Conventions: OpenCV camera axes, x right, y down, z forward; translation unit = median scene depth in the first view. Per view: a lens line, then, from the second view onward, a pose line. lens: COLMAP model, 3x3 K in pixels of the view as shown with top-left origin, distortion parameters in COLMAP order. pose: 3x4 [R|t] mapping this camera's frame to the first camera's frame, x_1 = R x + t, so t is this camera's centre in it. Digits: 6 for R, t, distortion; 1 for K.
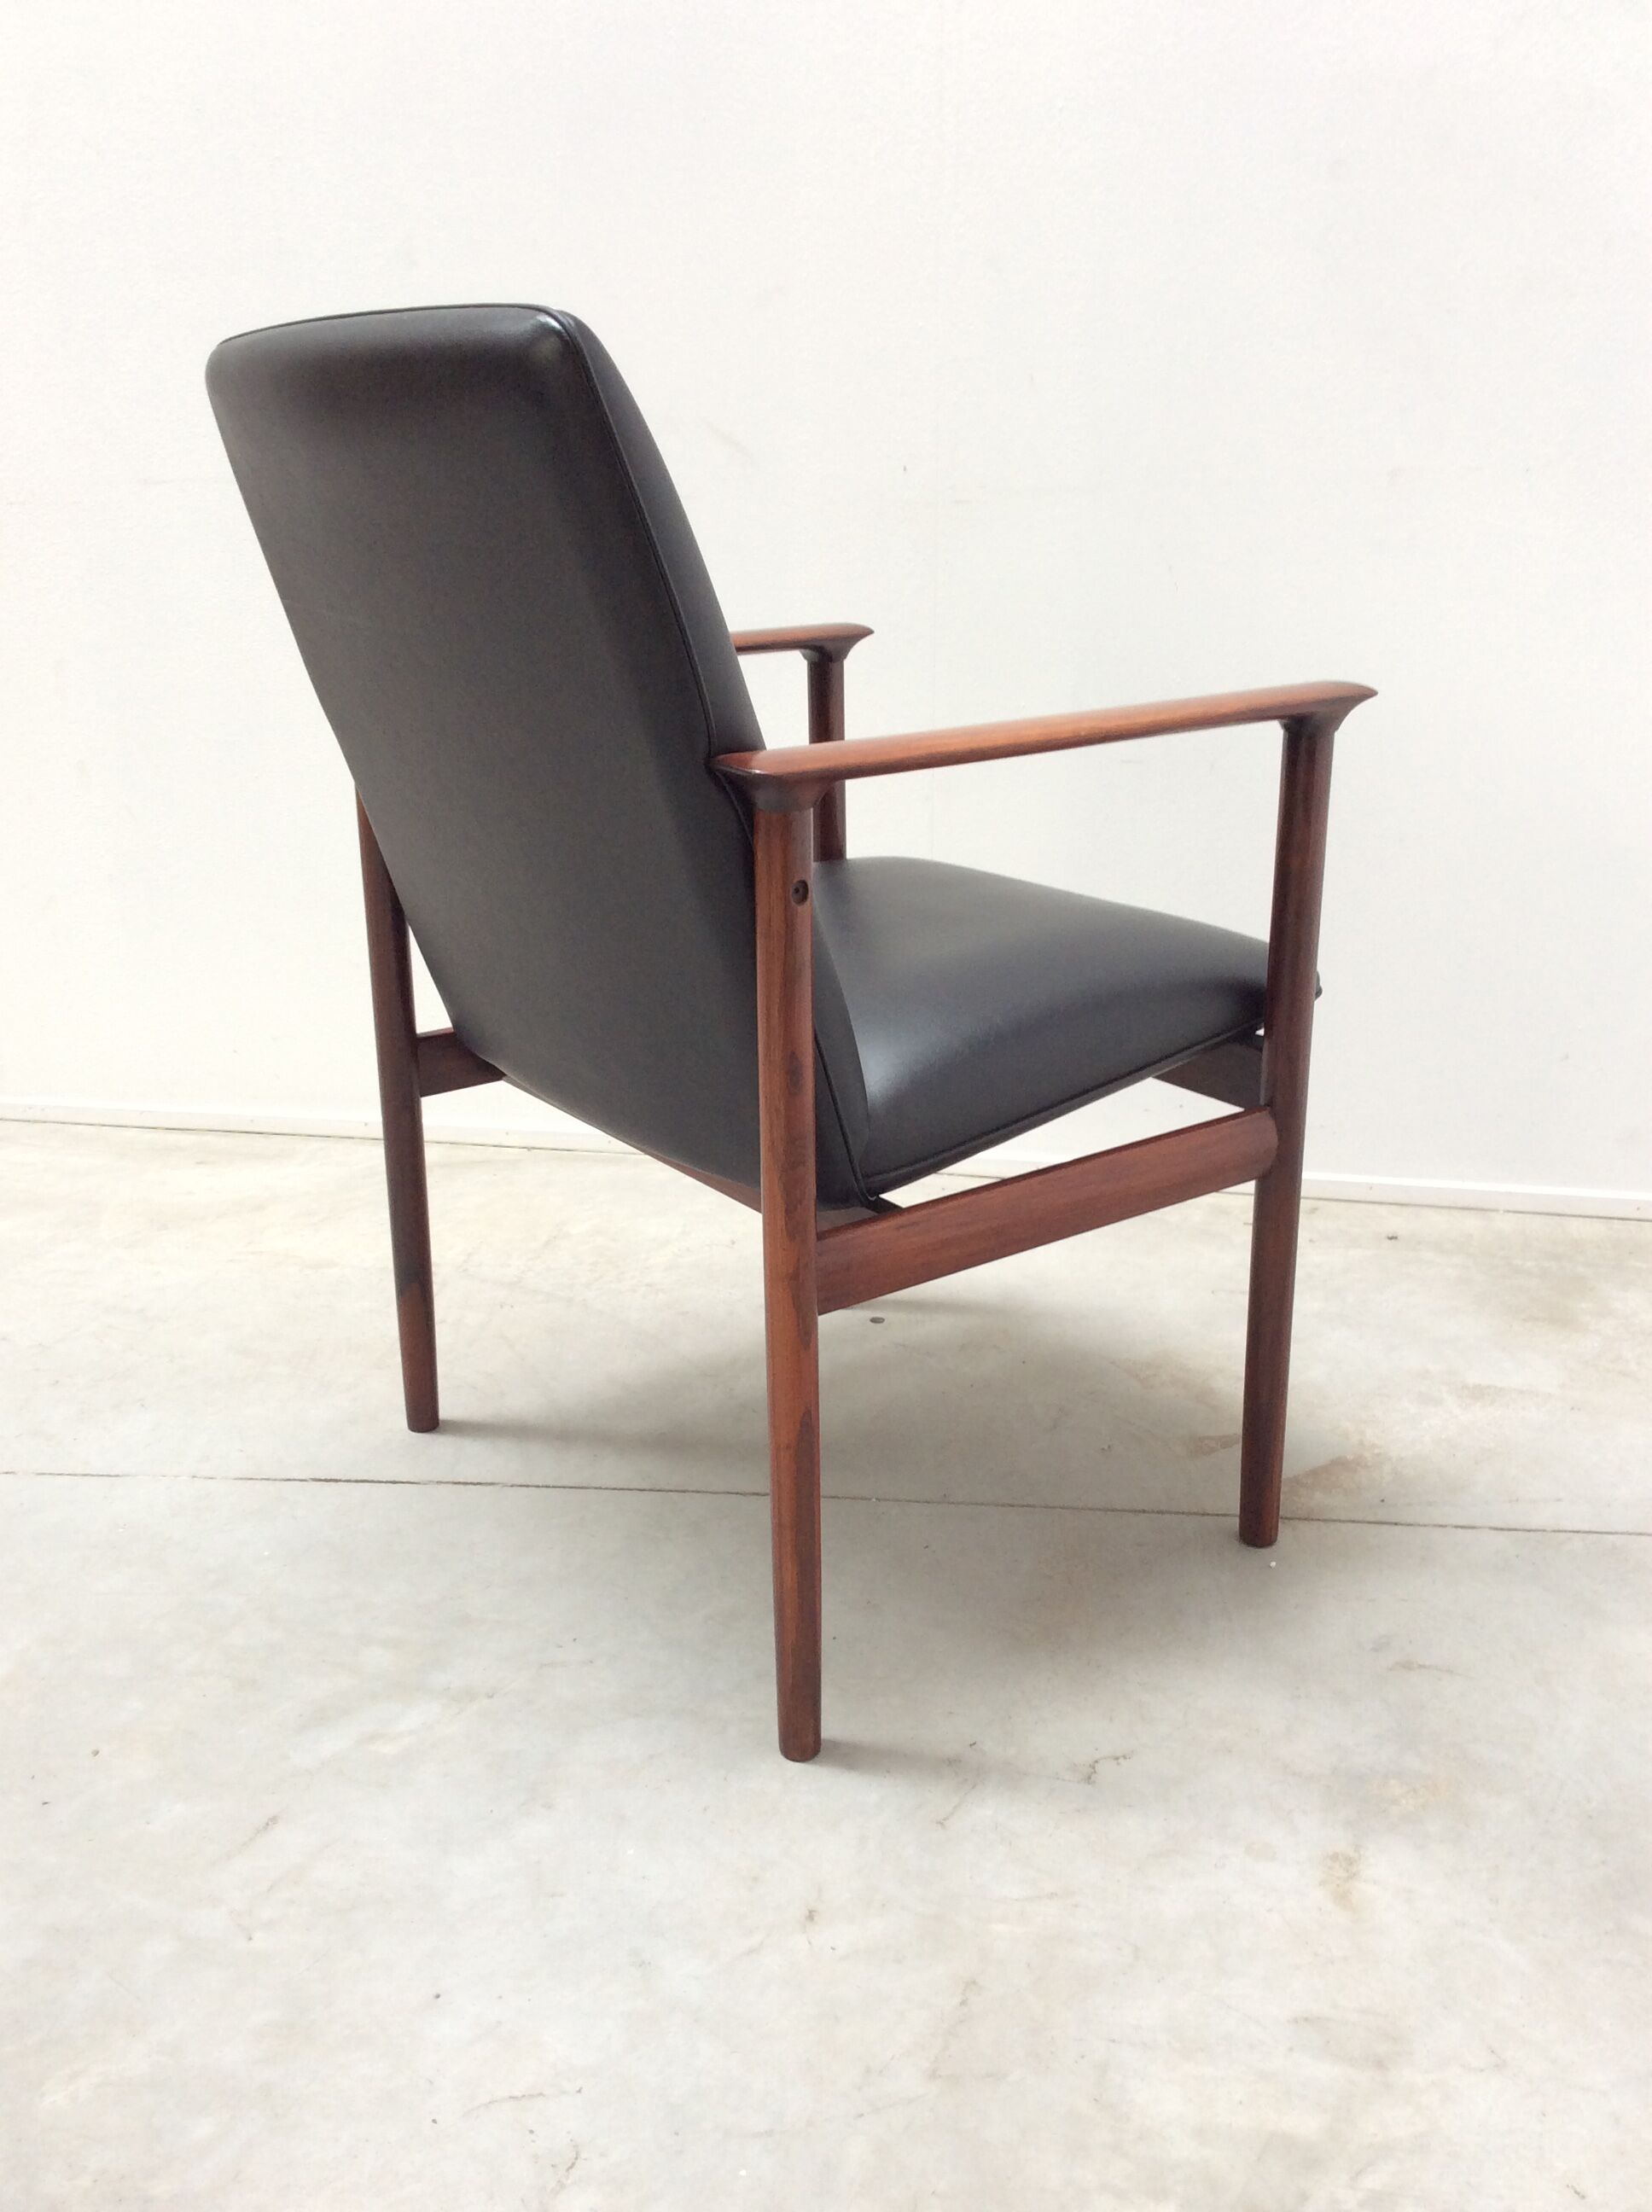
lens RADIAL K [[2046.9, 0, 825.6], [0, 2046.9, 1043.8], [0, 0, 1]] dist [-0.005492, 0.000000]
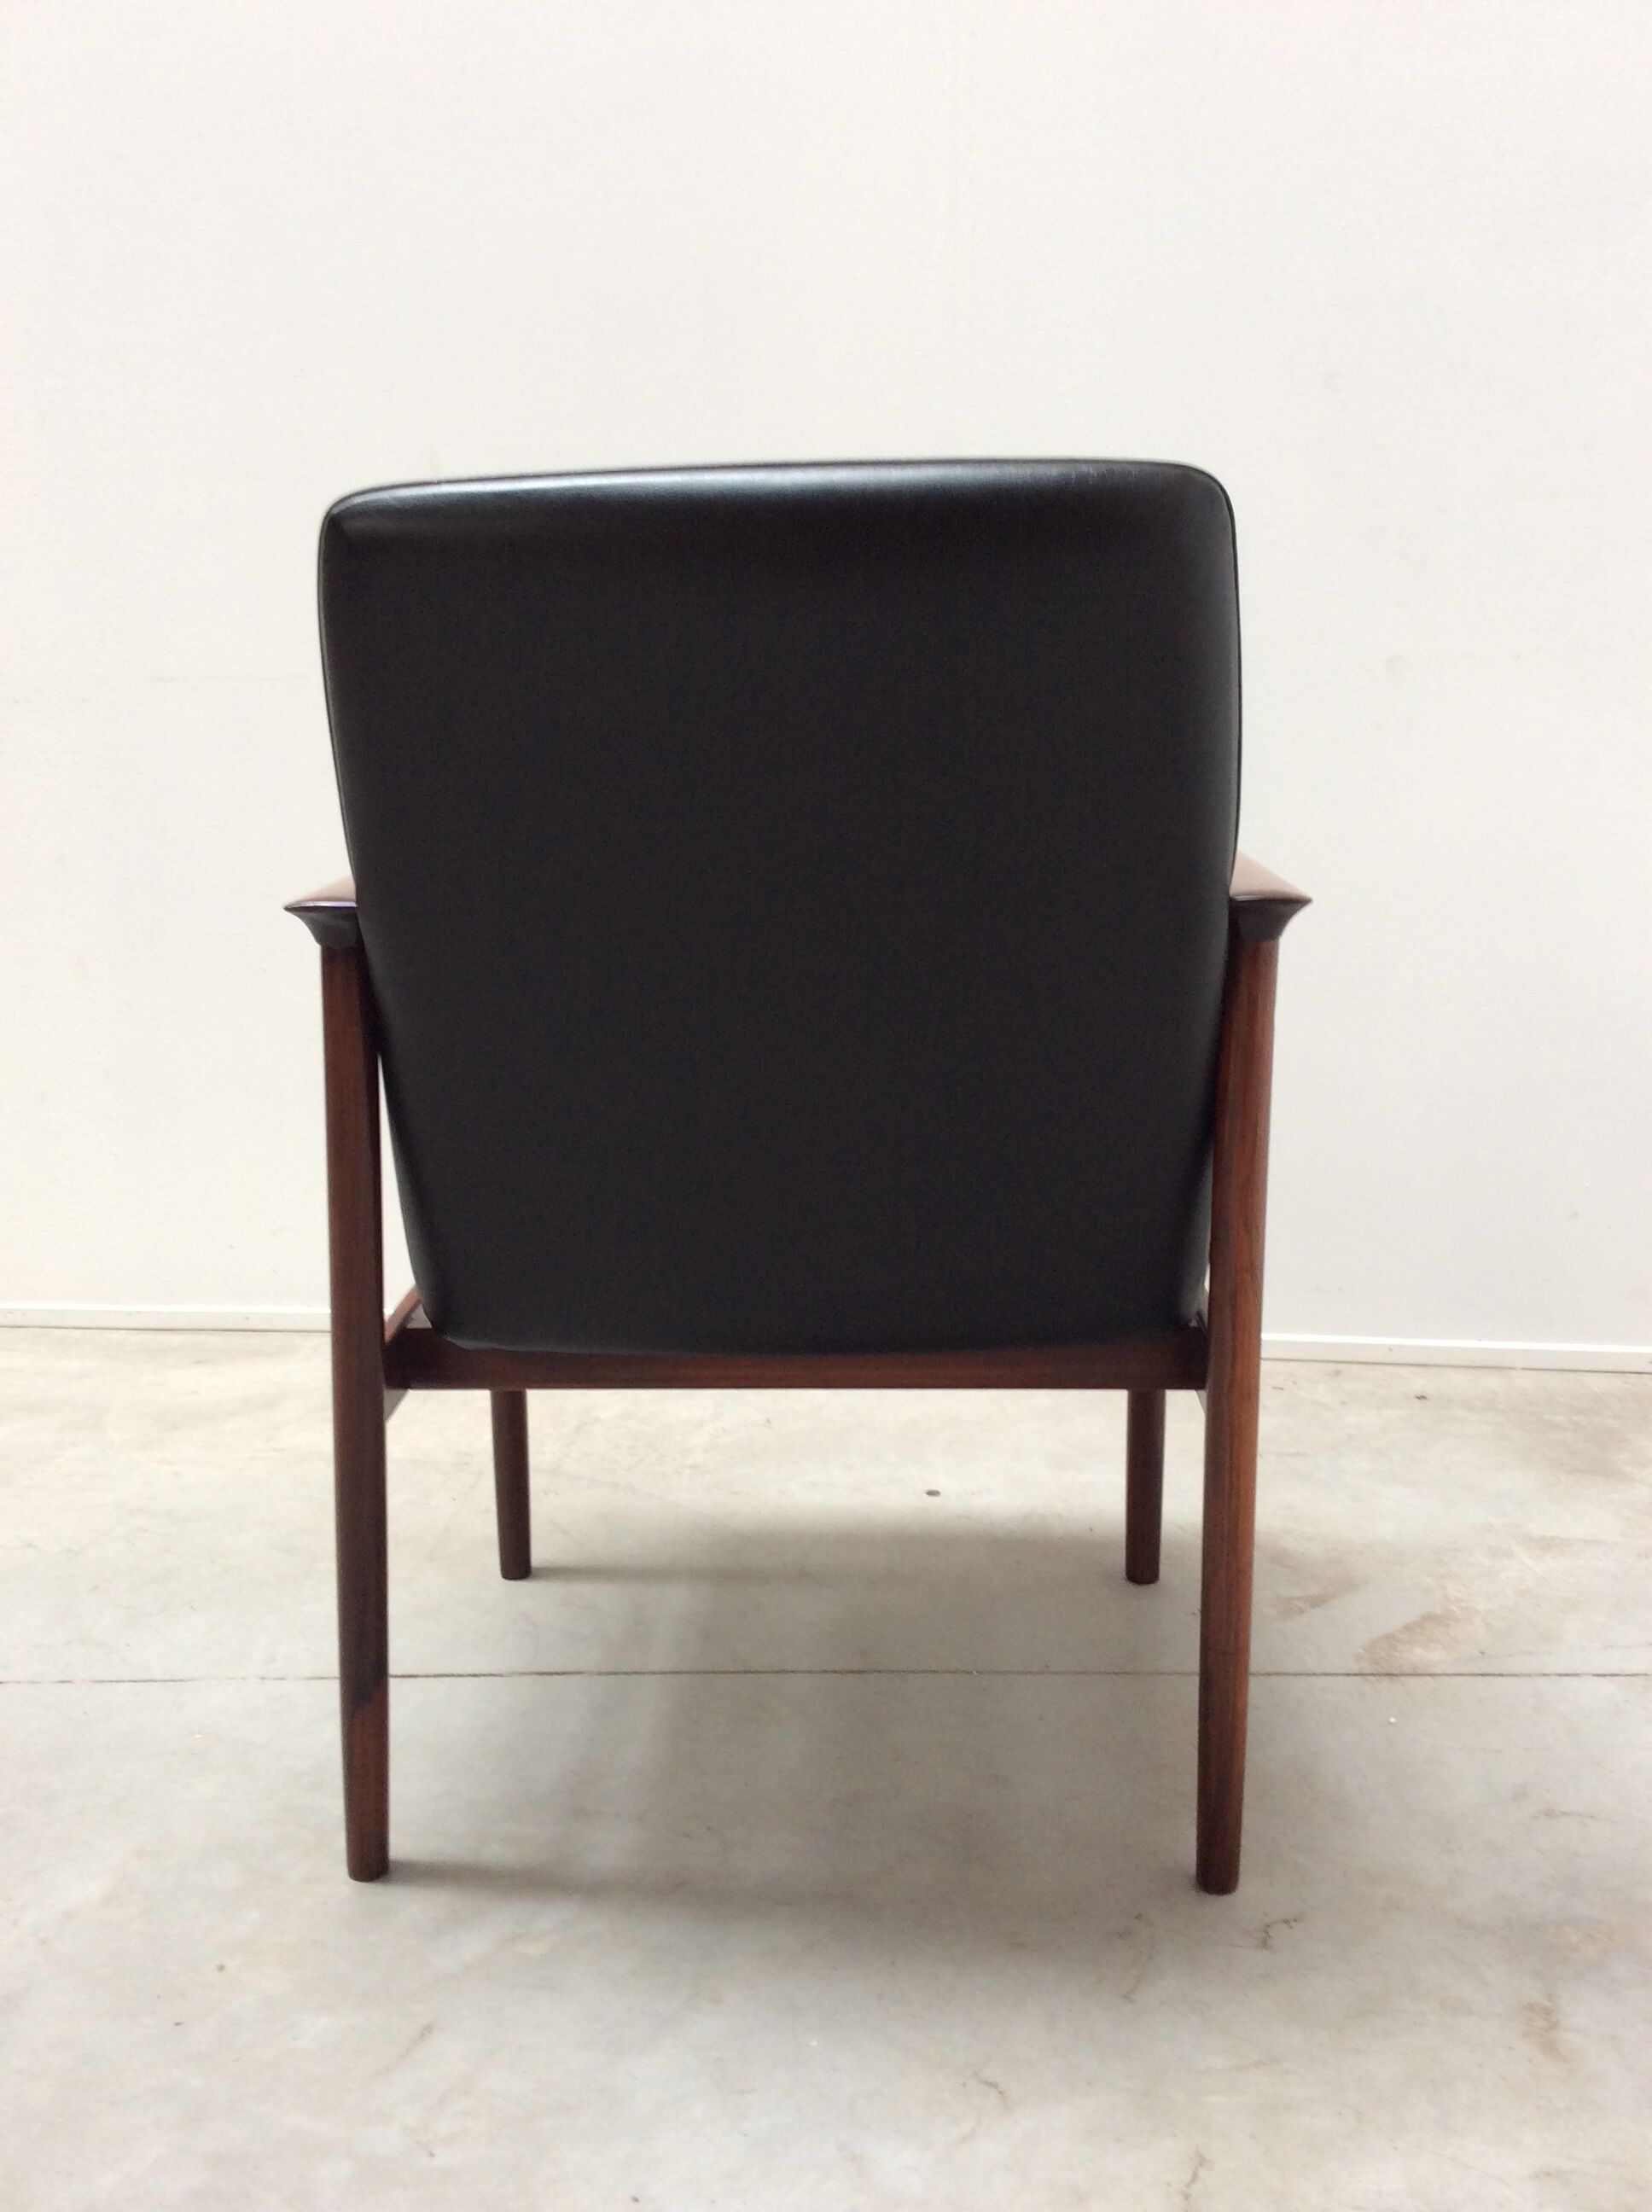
lens RADIAL K [[2046.9, 0, 809.2], [0, 2046.9, 1042.2], [0, 0, 1]] dist [-0.005492, 0.000000]
pose [[0.997403, -0.018964, 0.069485, -0.115735], [0.026076, 0.994349, -0.102910, 0.020934], [-0.067140, 0.104455, 0.992261, 0.001239]]
